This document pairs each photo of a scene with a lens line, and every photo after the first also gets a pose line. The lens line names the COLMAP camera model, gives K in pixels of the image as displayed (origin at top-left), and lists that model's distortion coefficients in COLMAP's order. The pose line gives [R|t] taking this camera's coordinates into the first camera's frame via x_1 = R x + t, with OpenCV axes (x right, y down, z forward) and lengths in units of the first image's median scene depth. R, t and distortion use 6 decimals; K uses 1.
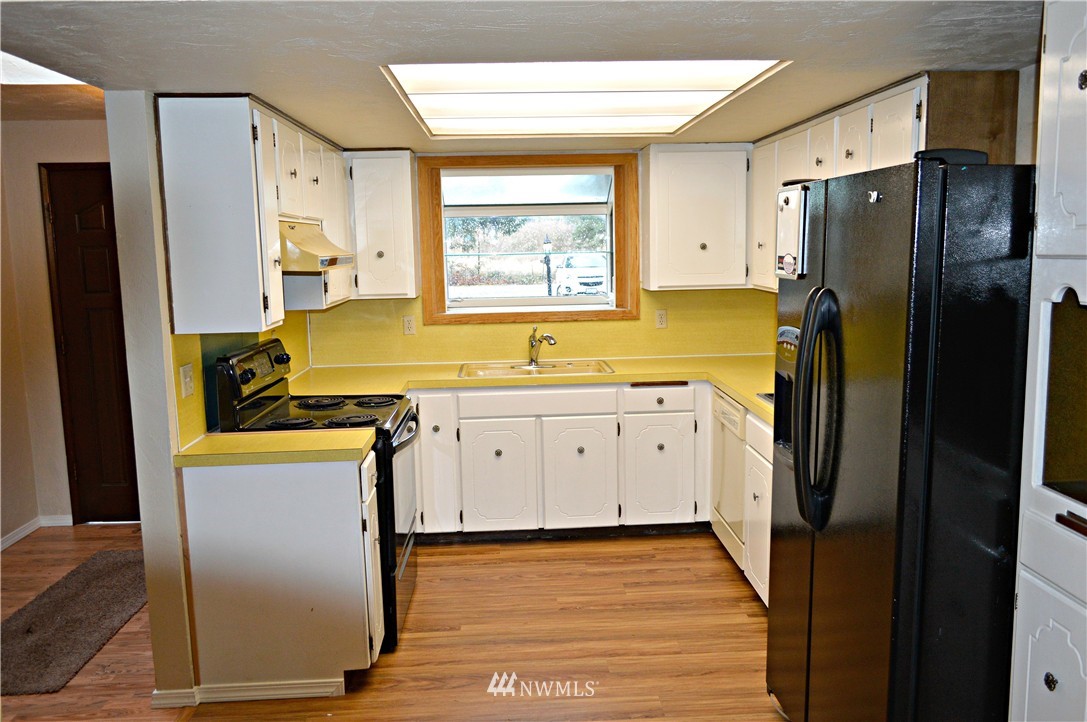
lens RADIAL K [[858.5, 0, 545.8], [0, 858.5, 359.4], [0, 0, 1]] dist [-0.013478, 0.008027]
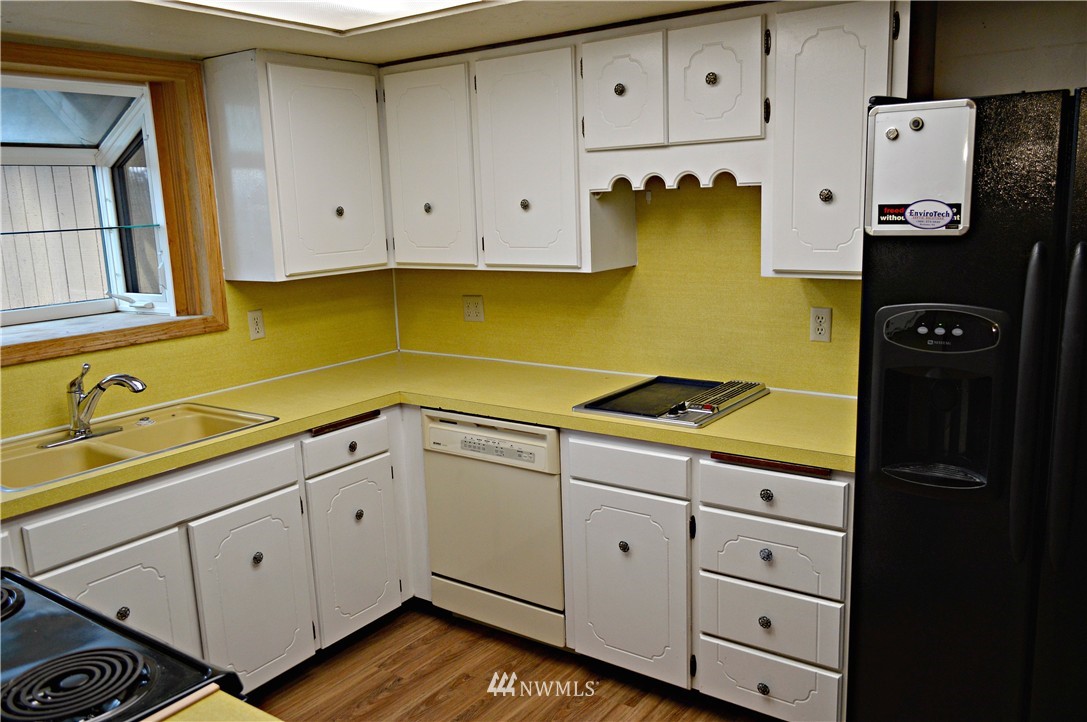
lens RADIAL K [[858.5, 0, 550.1], [0, 858.5, 361.0], [0, 0, 1]] dist [-0.013478, 0.008027]
pose [[0.623450, -0.145346, 0.768234, -0.266079], [0.126978, 0.988347, 0.083944, -0.052346], [-0.771483, 0.045214, 0.634641, 0.460399]]
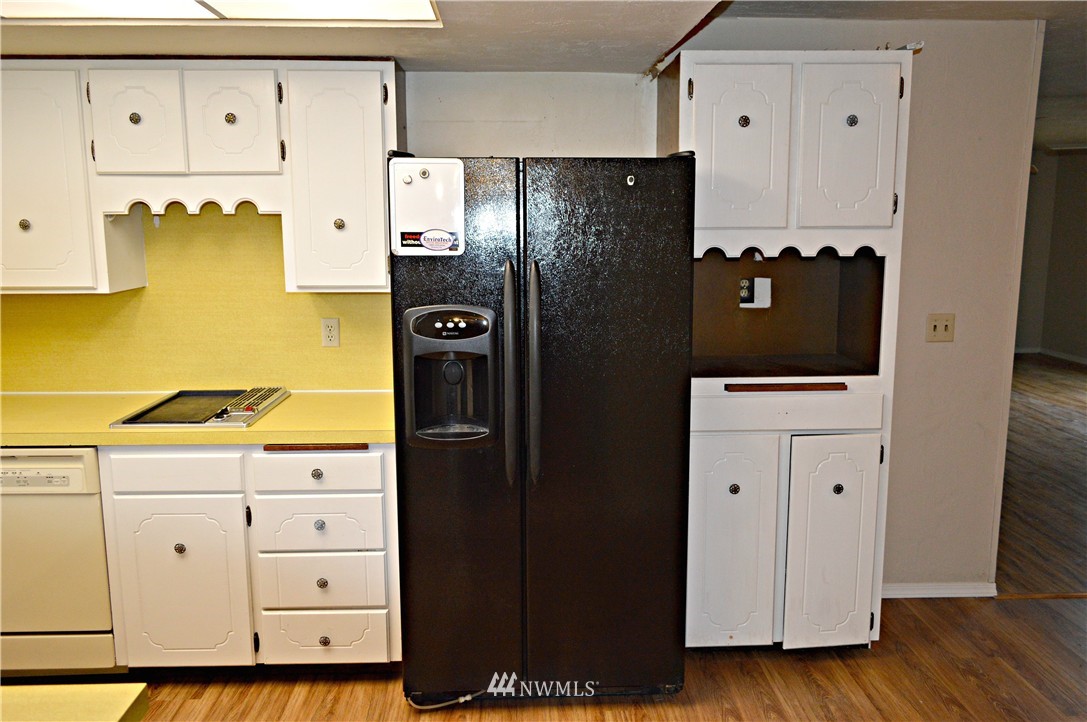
lens RADIAL K [[858.5, 0, 542.1], [0, 858.5, 361.6], [0, 0, 1]] dist [-0.013478, 0.008027]
pose [[0.018964, -0.145033, 0.989245, -0.390937], [0.135806, 0.980627, 0.141166, -0.056085], [-0.990554, 0.131668, 0.038293, 0.497521]]
